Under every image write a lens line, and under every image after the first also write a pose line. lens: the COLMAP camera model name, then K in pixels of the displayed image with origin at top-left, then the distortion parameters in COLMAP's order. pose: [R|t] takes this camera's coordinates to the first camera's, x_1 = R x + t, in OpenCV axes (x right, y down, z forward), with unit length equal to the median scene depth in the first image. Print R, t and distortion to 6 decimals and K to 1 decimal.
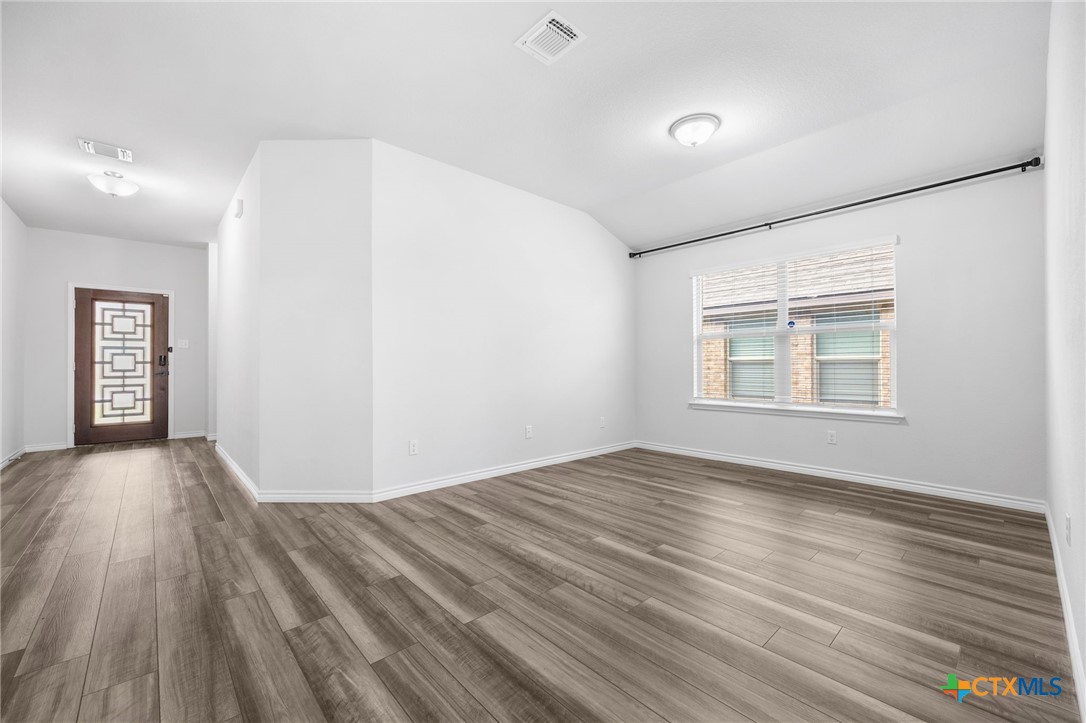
lens RADIAL K [[435.2, 0, 543.3], [0, 435.2, 362.1], [0, 0, 1]] dist [0.000795, -0.001567]
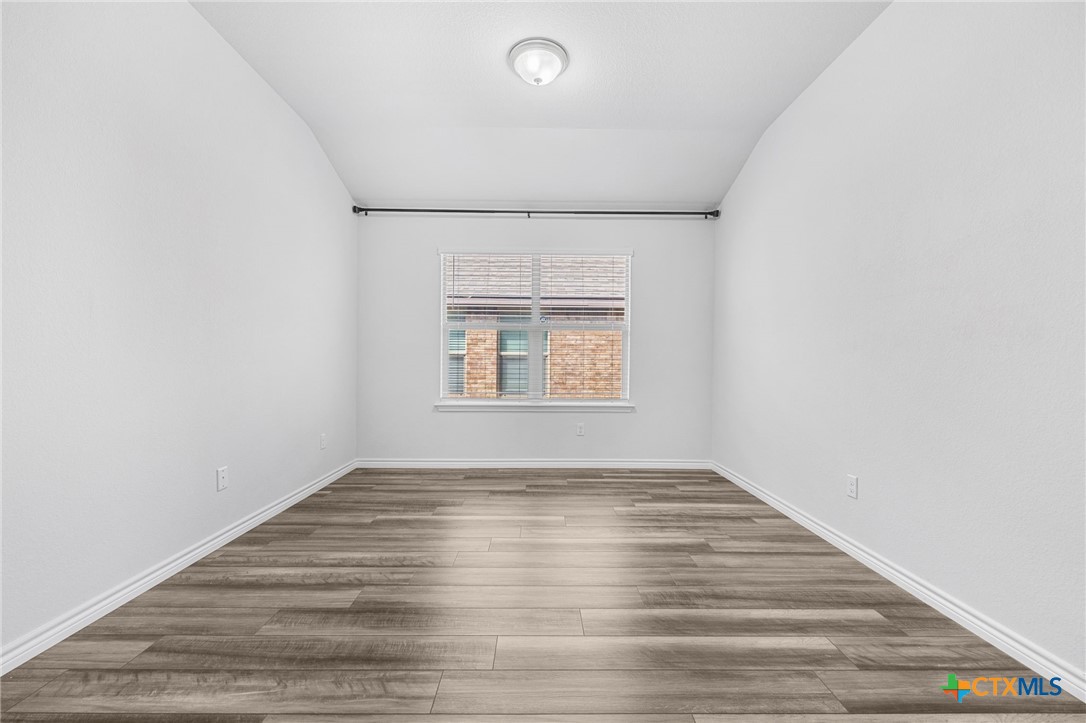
lens RADIAL K [[435.2, 0, 533.1], [0, 435.2, 369.6], [0, 0, 1]] dist [0.000795, -0.001567]
pose [[0.666671, -0.008797, 0.745300, -0.226650], [-0.015702, 0.999543, 0.025843, 0.001564], [-0.745186, -0.028931, 0.666228, 0.426766]]
